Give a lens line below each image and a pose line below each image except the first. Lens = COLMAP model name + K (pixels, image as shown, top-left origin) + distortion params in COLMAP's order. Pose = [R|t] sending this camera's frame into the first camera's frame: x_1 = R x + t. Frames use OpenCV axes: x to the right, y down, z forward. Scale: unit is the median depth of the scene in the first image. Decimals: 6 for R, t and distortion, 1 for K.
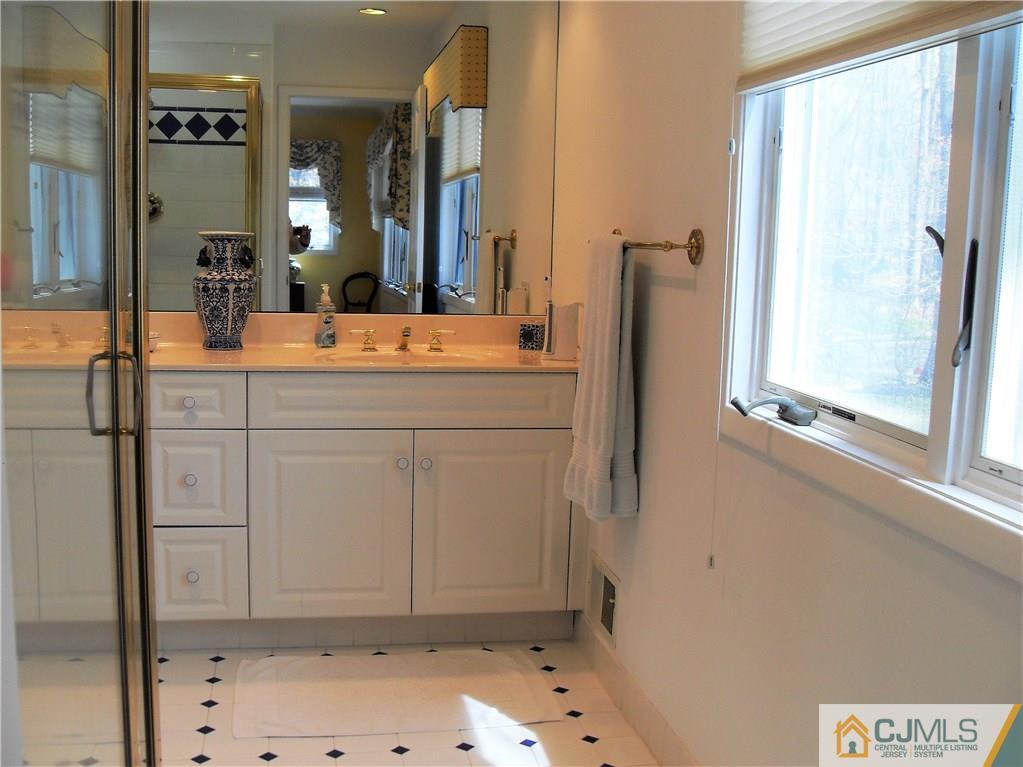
lens RADIAL K [[1066.9, 0, 509.6], [0, 1066.9, 384.9], [0, 0, 1]] dist [-0.126855, 0.000000]
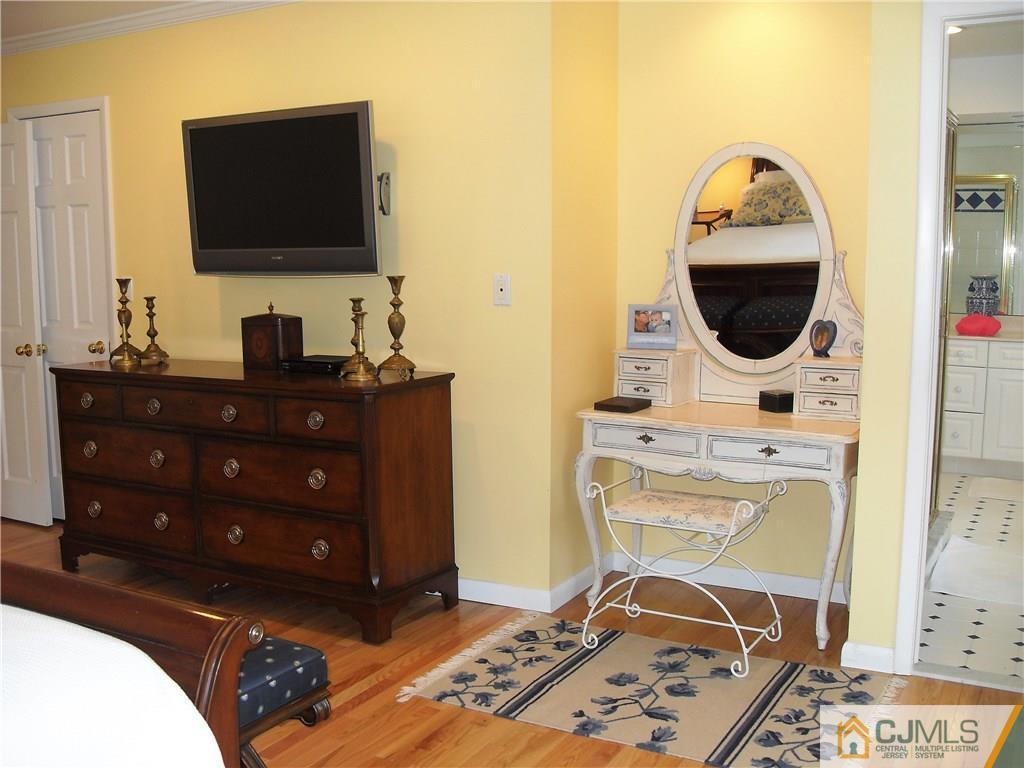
lens RADIAL K [[1067.9, 0, 511.9], [0, 1067.9, 386.3], [0, 0, 1]] dist [-0.126855, 0.000000]
pose [[0.762106, 0.056290, -0.645001, 0.358070], [-0.071017, 0.997470, 0.003139, 0.133961], [0.643546, 0.043414, 0.764176, -1.161078]]
